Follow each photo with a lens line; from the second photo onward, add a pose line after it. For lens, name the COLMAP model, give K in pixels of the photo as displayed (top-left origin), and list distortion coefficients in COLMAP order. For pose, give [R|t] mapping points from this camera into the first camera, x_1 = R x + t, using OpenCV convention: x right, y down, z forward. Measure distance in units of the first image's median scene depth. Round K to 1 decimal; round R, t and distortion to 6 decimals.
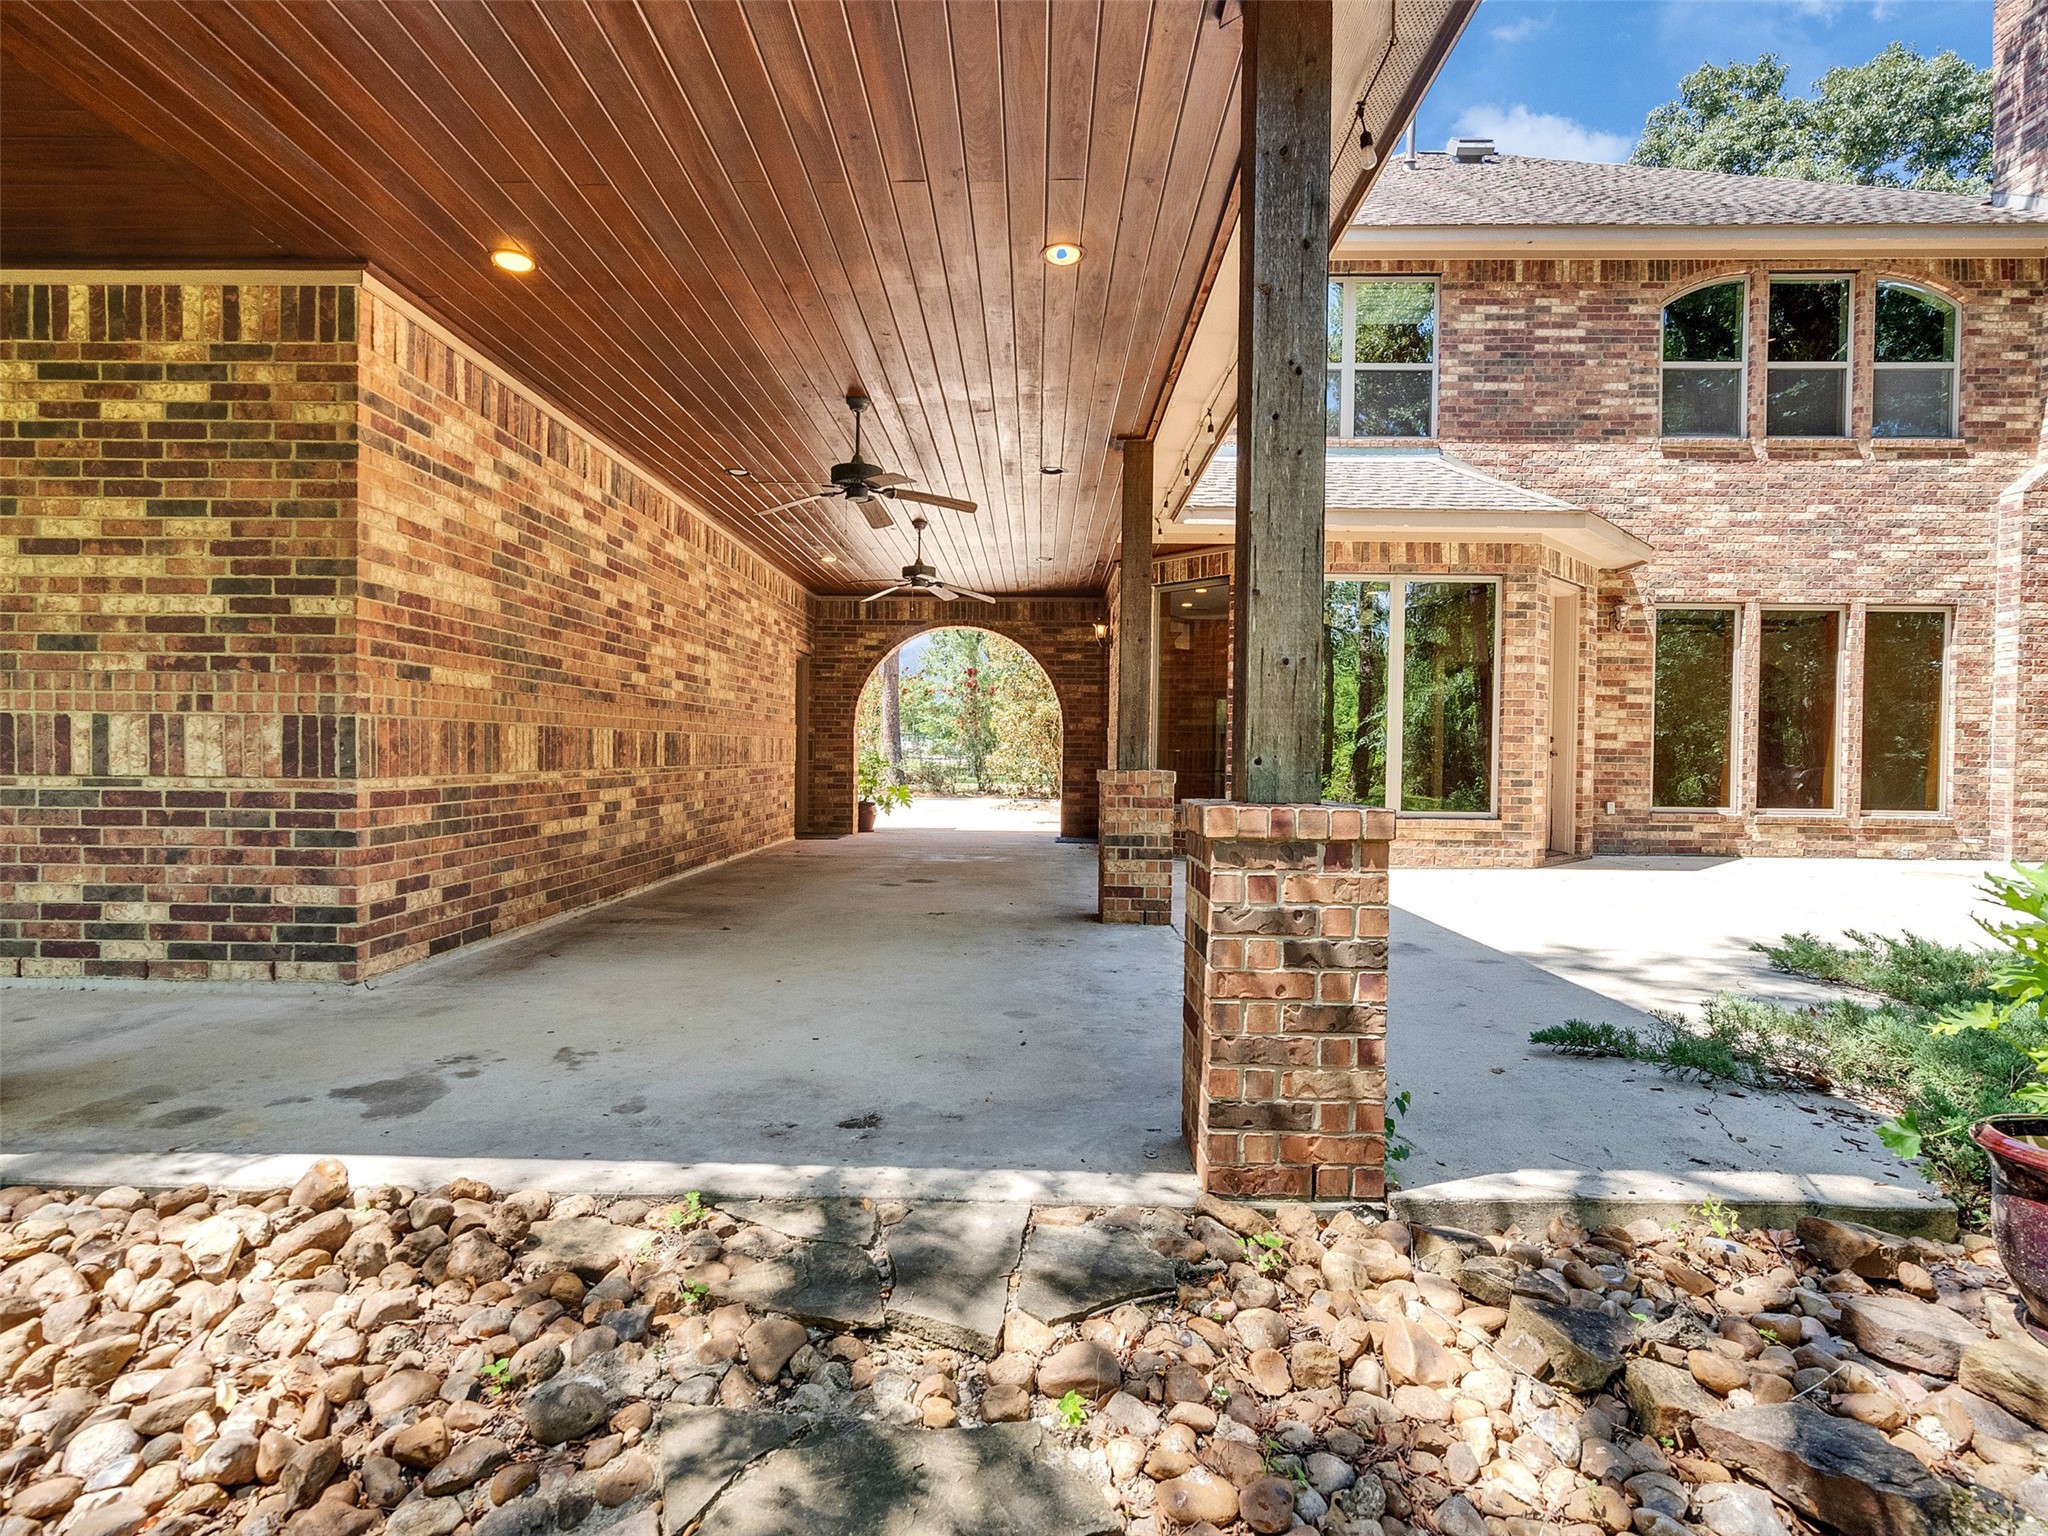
lens RADIAL K [[1043.1, 0, 1015.1], [0, 1043.1, 767.5], [0, 0, 1]] dist [-0.007464, 0.001076]
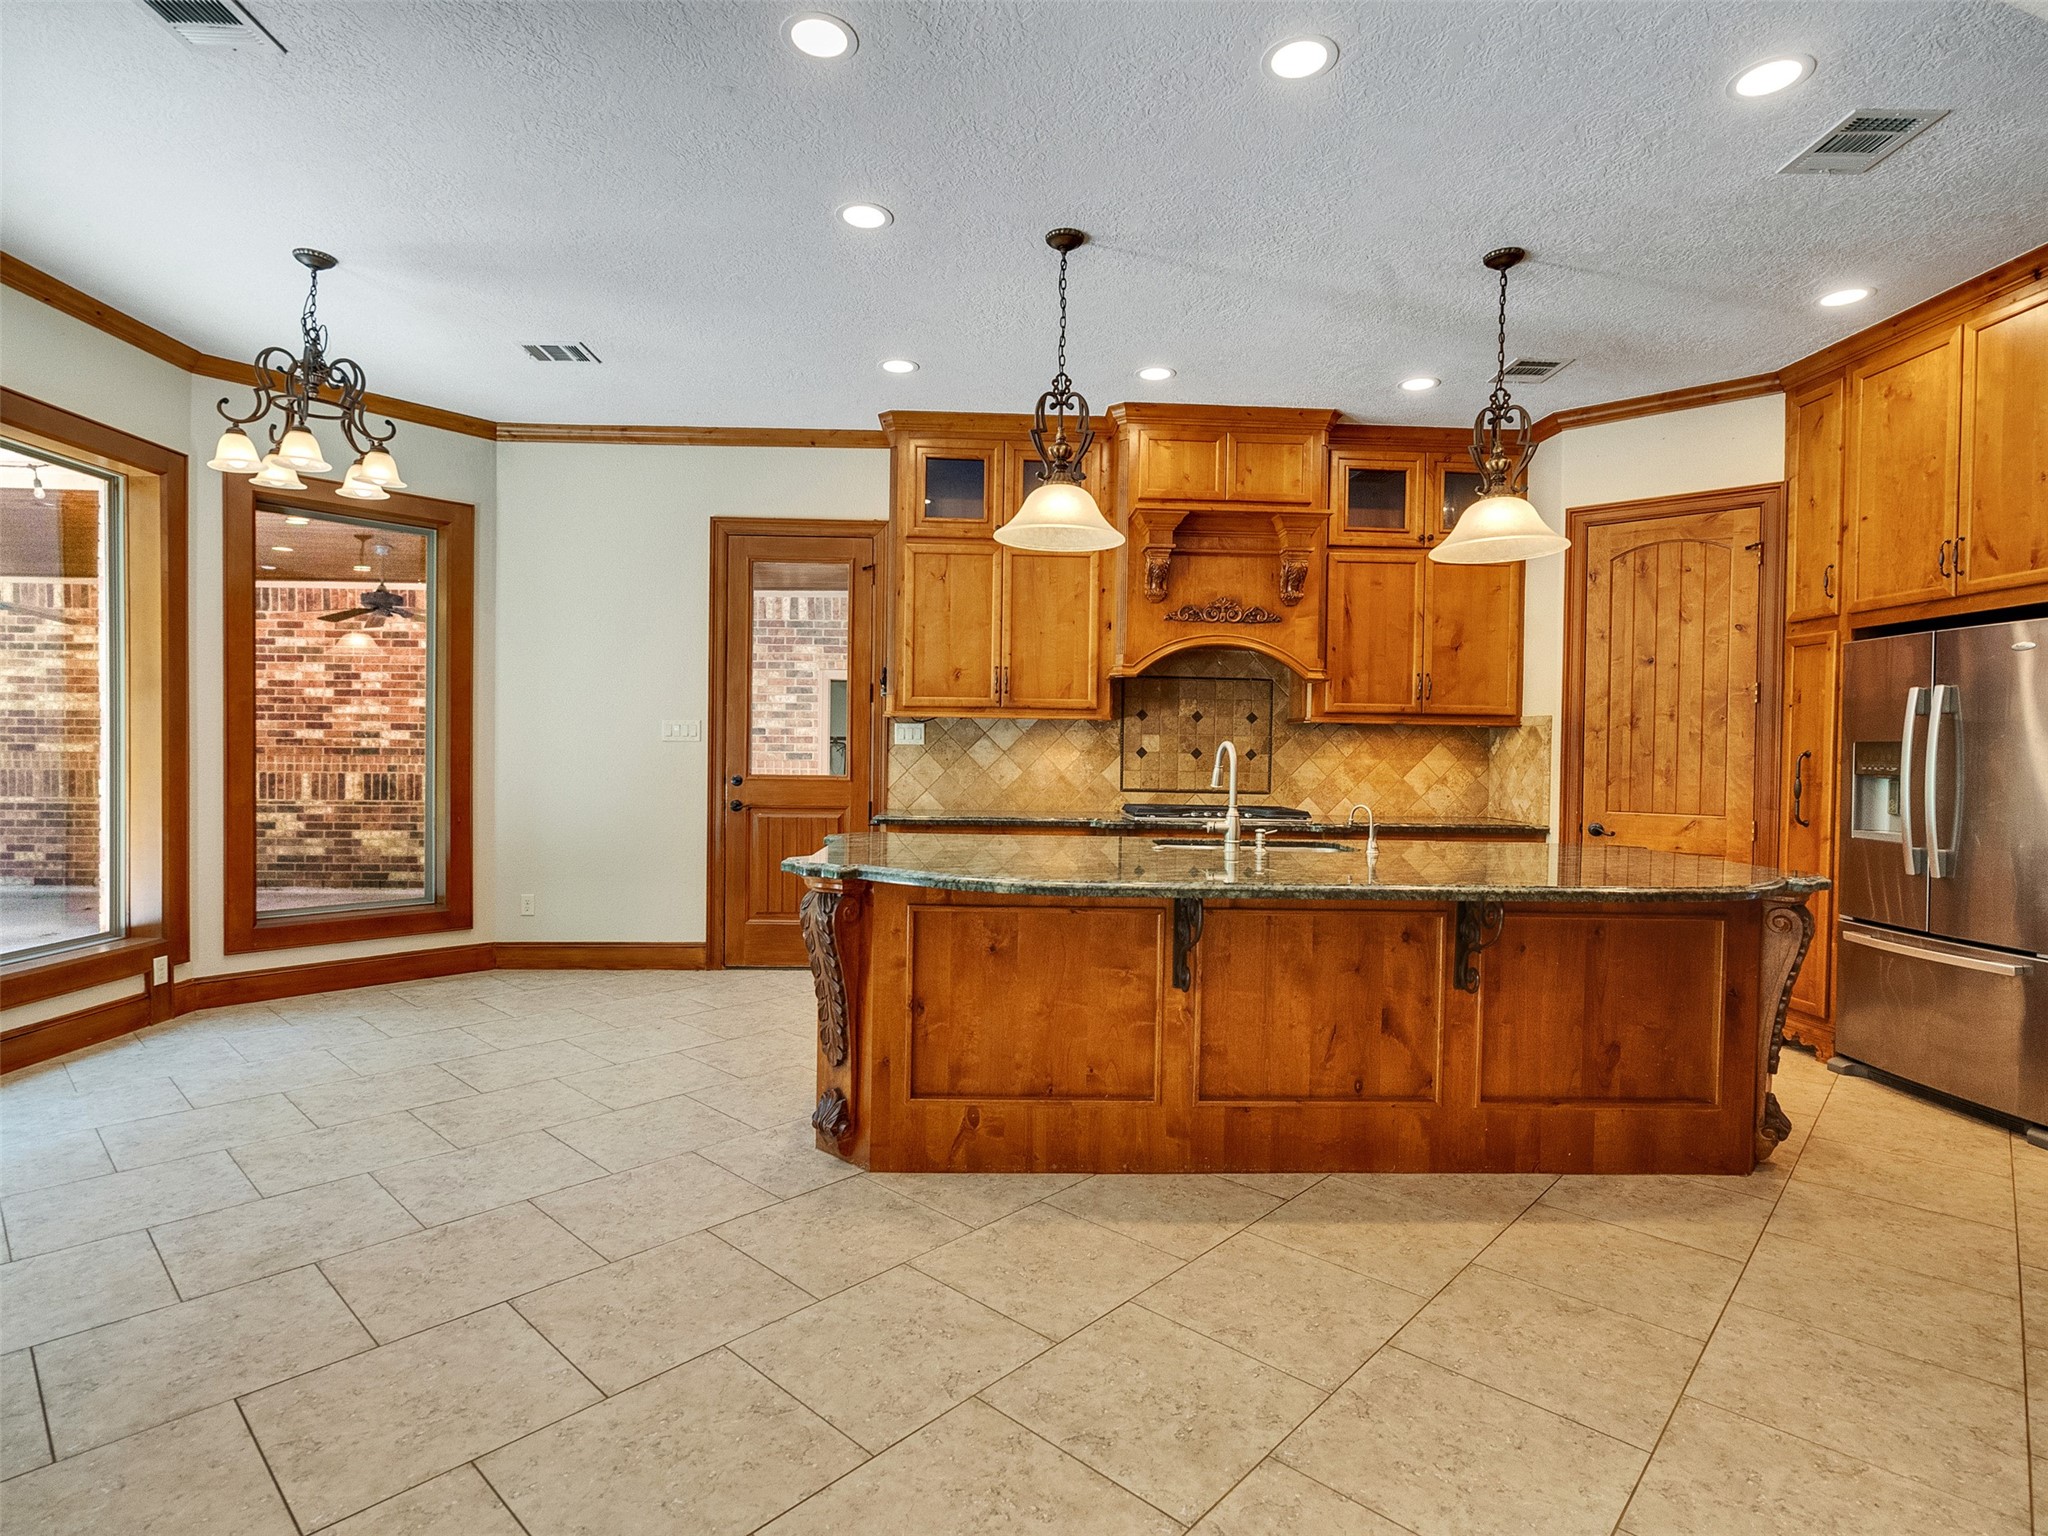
lens RADIAL K [[1043.1, 0, 1015.1], [0, 1043.1, 767.5], [0, 0, 1]] dist [-0.007464, 0.001076]
pose [[0.052193, 0.017404, -0.998485, 1.573708], [-0.028193, 0.999475, 0.015947, -0.136652], [0.998239, 0.027317, 0.052657, 2.811585]]
